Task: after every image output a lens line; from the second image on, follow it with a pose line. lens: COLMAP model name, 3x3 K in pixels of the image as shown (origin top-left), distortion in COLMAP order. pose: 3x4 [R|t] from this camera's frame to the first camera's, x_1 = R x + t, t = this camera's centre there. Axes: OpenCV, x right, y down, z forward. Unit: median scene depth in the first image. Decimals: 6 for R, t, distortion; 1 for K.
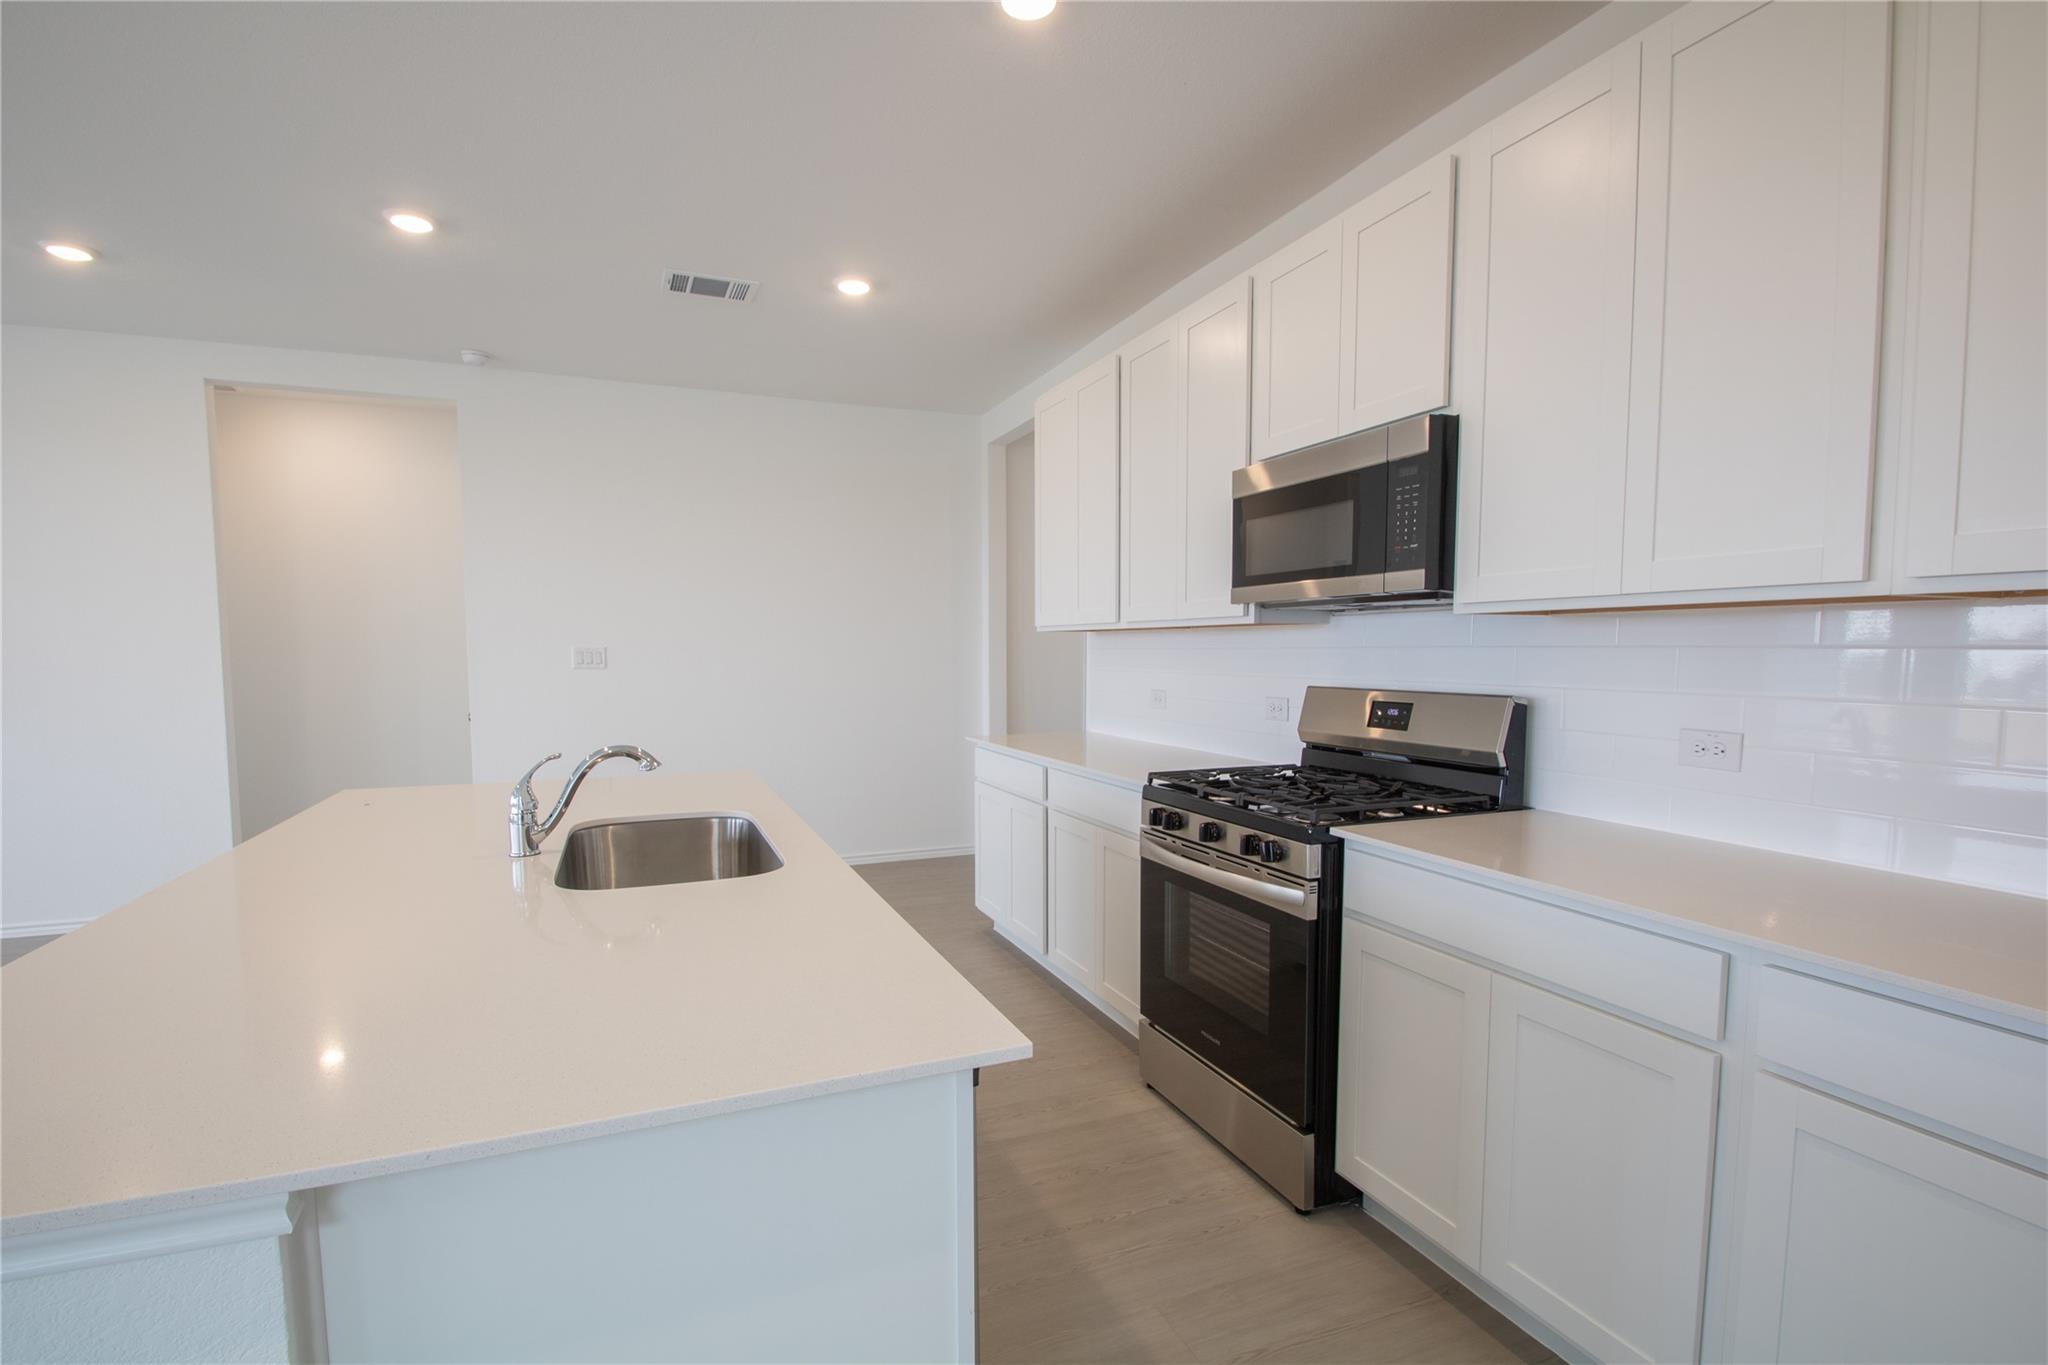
lens RADIAL K [[954.7, 0, 1015.8], [0, 954.7, 709.7], [0, 0, 1]] dist [0.001040, -0.000267]
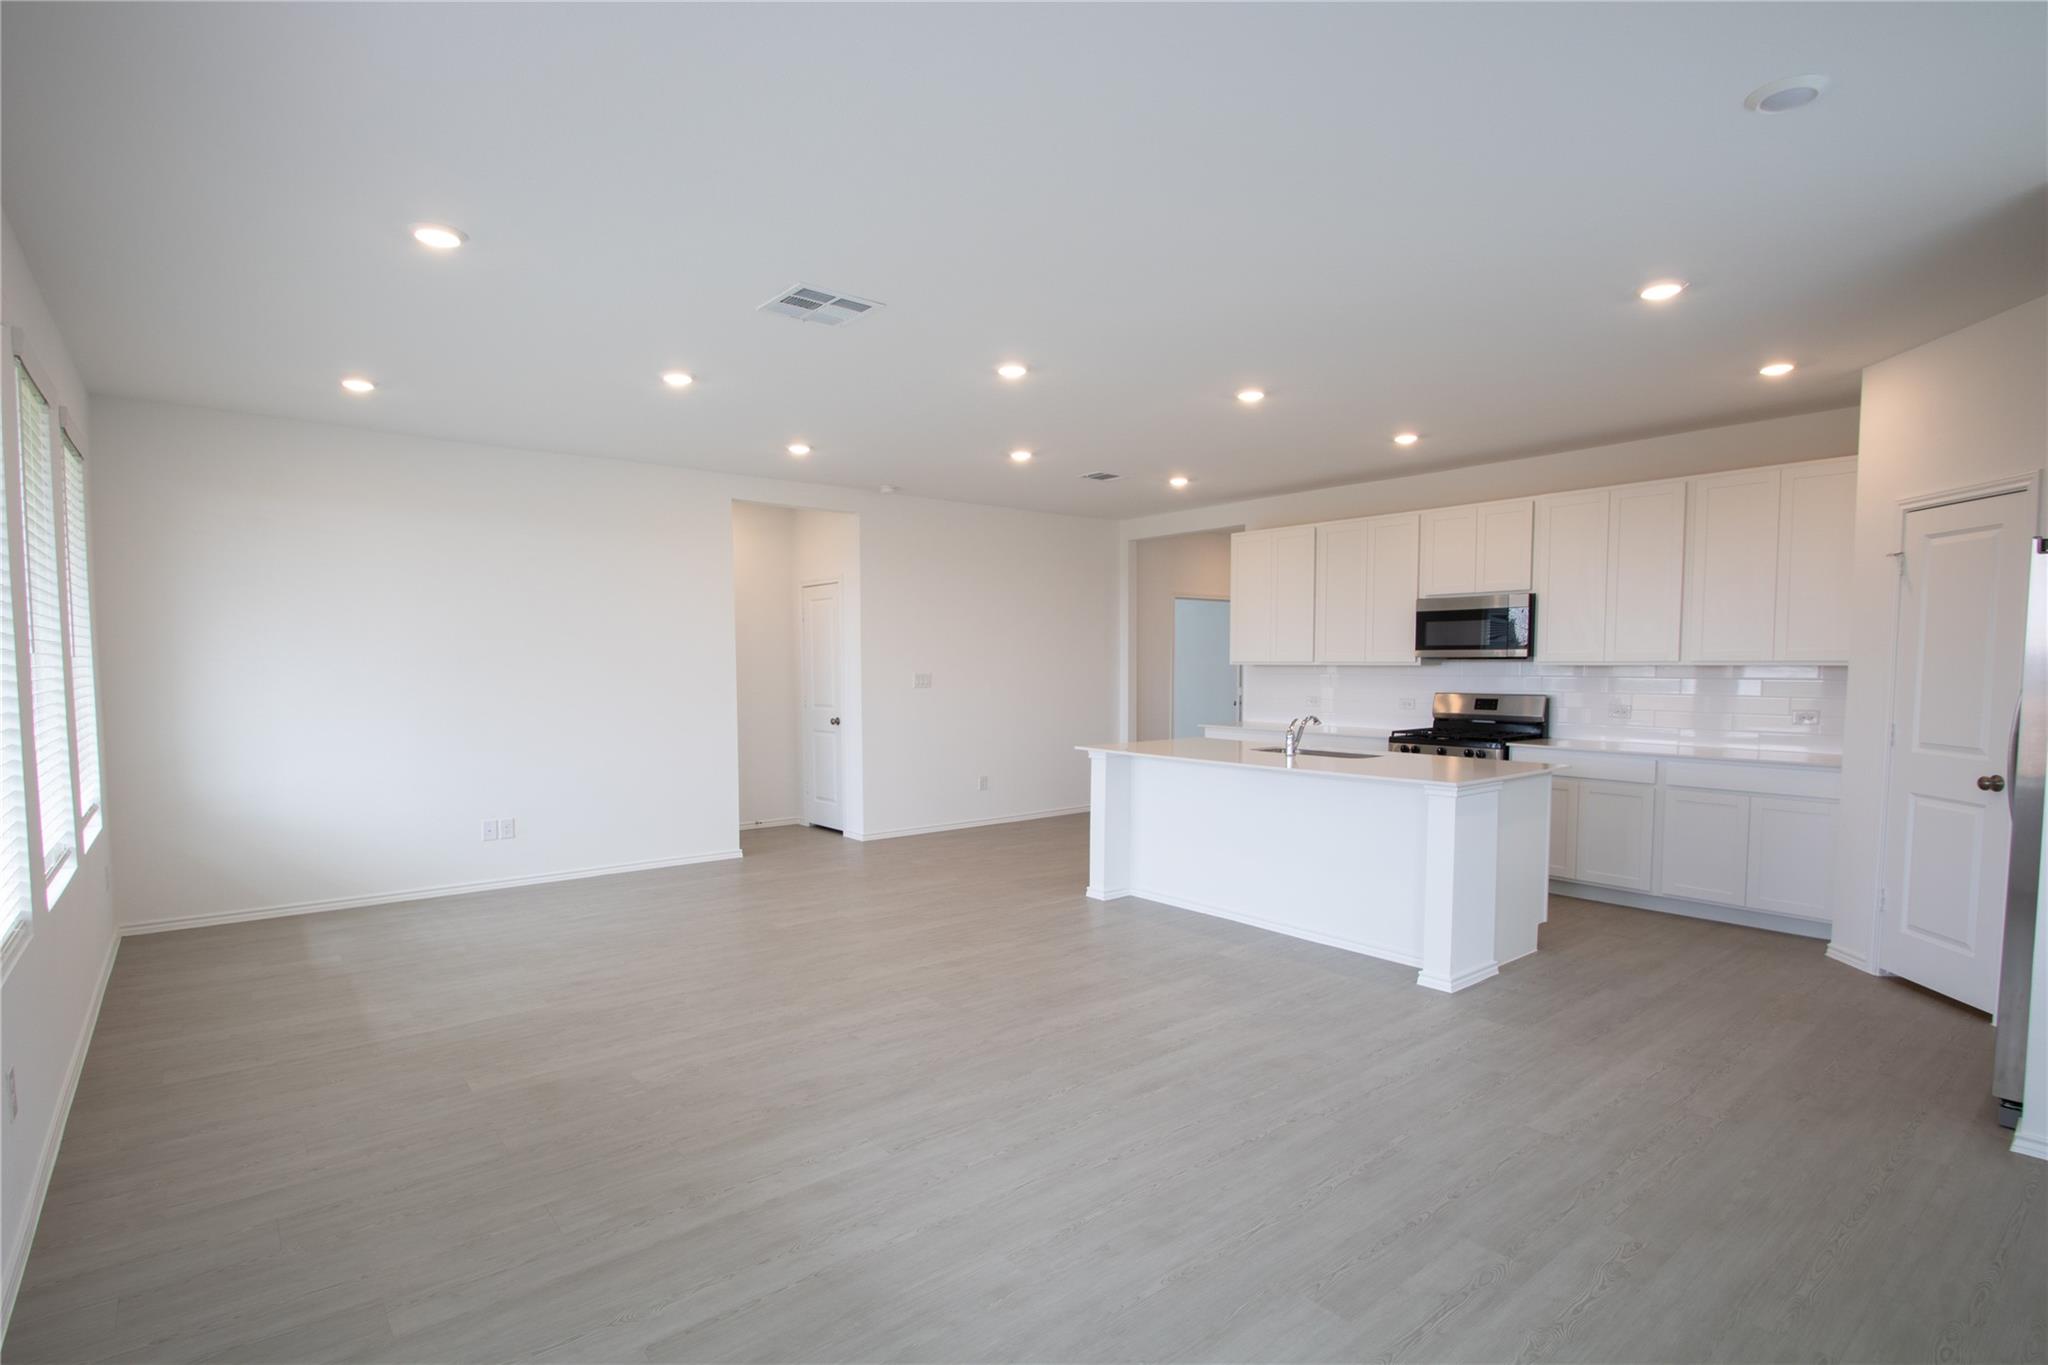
lens RADIAL K [[982.5, 0, 1024.0], [0, 982.5, 682.5], [0, 0, 1]] dist [-0.002882, -0.000522]
pose [[0.959383, -0.006746, 0.282025, -1.378144], [0.018535, 0.999061, -0.039154, 0.026114], [-0.281496, 0.042791, 0.958608, -1.019220]]
